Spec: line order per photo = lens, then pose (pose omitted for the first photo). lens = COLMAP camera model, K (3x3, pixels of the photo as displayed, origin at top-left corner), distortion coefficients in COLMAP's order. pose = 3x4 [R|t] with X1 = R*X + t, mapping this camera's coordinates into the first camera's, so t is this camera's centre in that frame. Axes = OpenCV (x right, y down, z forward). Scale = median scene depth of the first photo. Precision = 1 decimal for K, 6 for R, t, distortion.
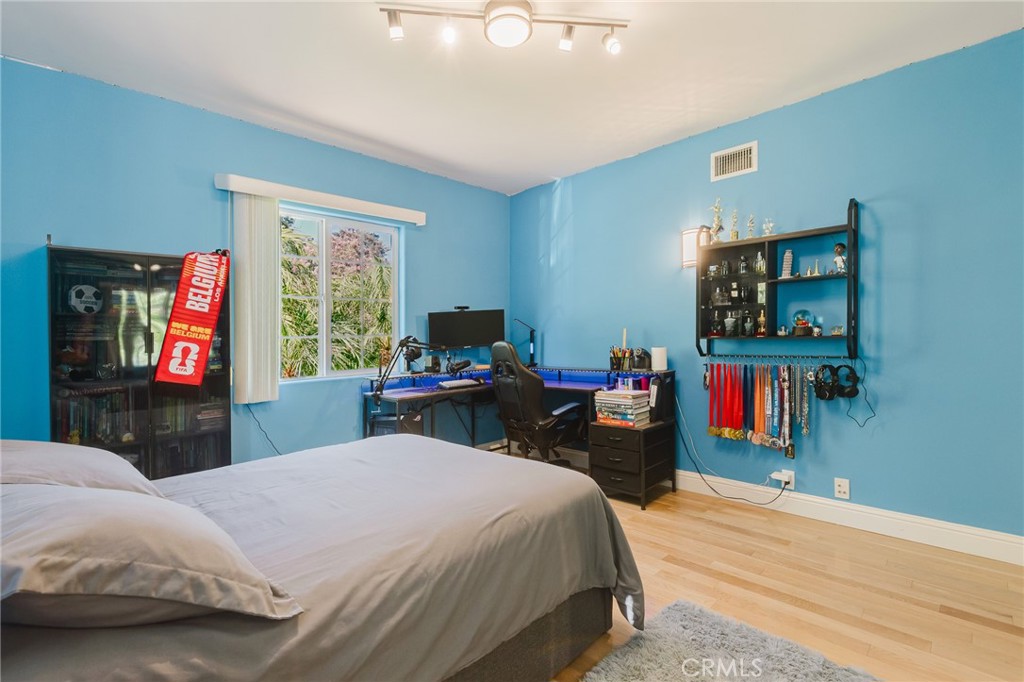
lens RADIAL K [[467.4, 0, 519.3], [0, 467.4, 339.7], [0, 0, 1]] dist [0.009207, -0.002202]
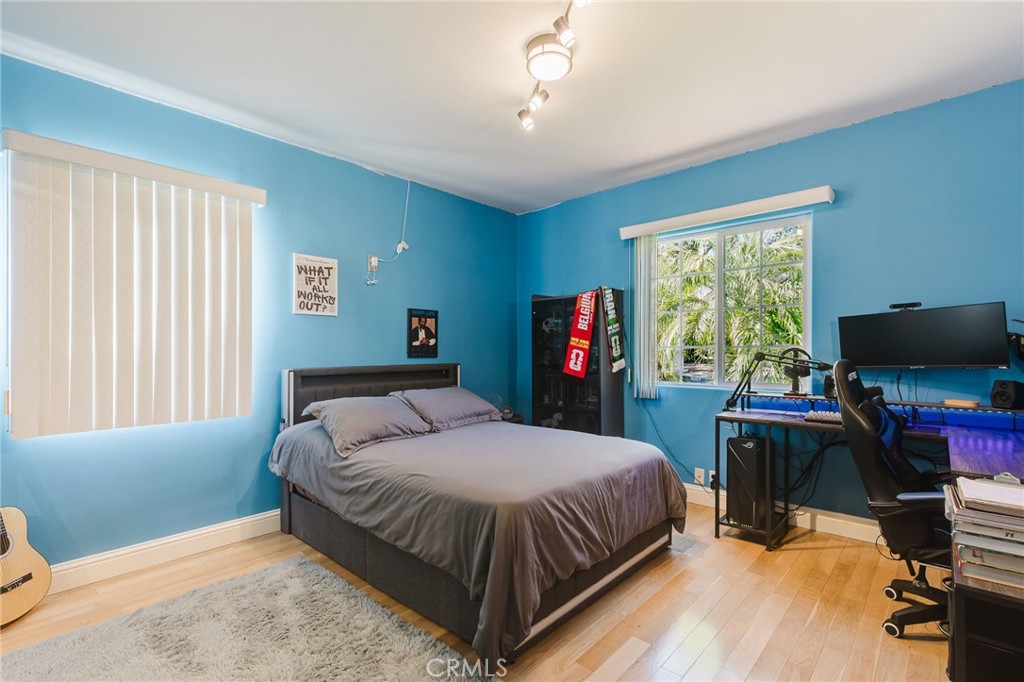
lens RADIAL K [[467.4, 0, 519.5], [0, 467.4, 339.8], [0, 0, 1]] dist [0.009207, -0.002202]
pose [[0.031779, 0.000091, -0.999495, 0.836116], [-0.009944, 0.999951, -0.000225, -0.025419], [0.999445, 0.009946, 0.031778, 0.741632]]
